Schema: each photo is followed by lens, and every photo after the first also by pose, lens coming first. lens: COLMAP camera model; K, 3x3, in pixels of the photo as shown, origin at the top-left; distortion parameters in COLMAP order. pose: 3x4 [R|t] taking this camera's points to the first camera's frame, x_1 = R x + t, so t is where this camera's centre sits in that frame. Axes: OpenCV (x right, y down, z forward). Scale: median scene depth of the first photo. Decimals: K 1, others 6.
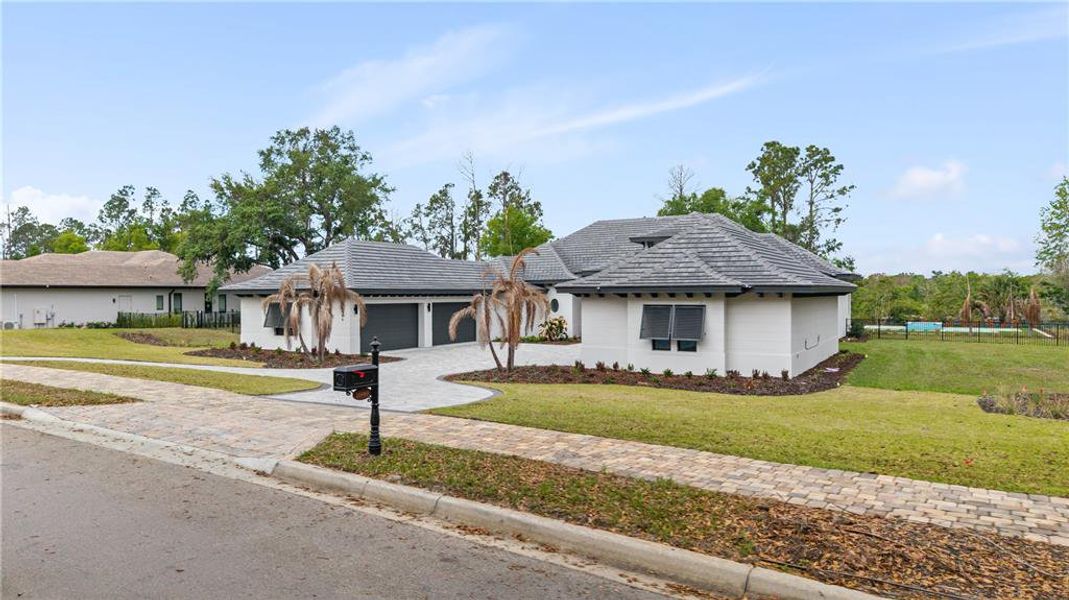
lens RADIAL K [[705.8, 0, 534.5], [0, 705.8, 300.0], [0, 0, 1]] dist [0.073673, -0.120016]
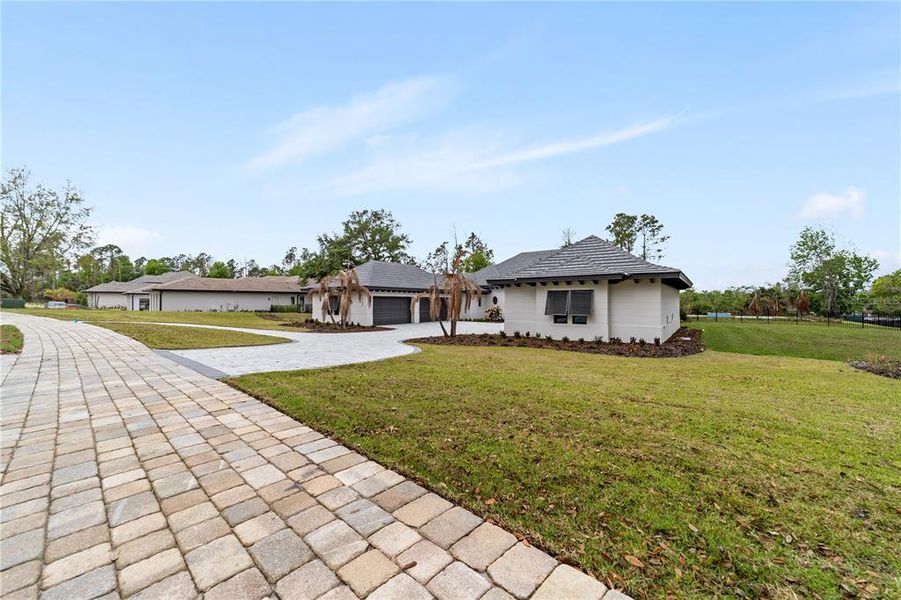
lens RADIAL K [[343.1, 0, 450.5], [0, 343.1, 300.0], [0, 0, 1]] dist [-0.031608, 0.013254]
pose [[0.991877, 0.000805, -0.127199, 0.028716], [-0.002767, 0.999880, -0.015248, 0.021074], [0.127171, 0.015476, 0.991760, 0.175035]]
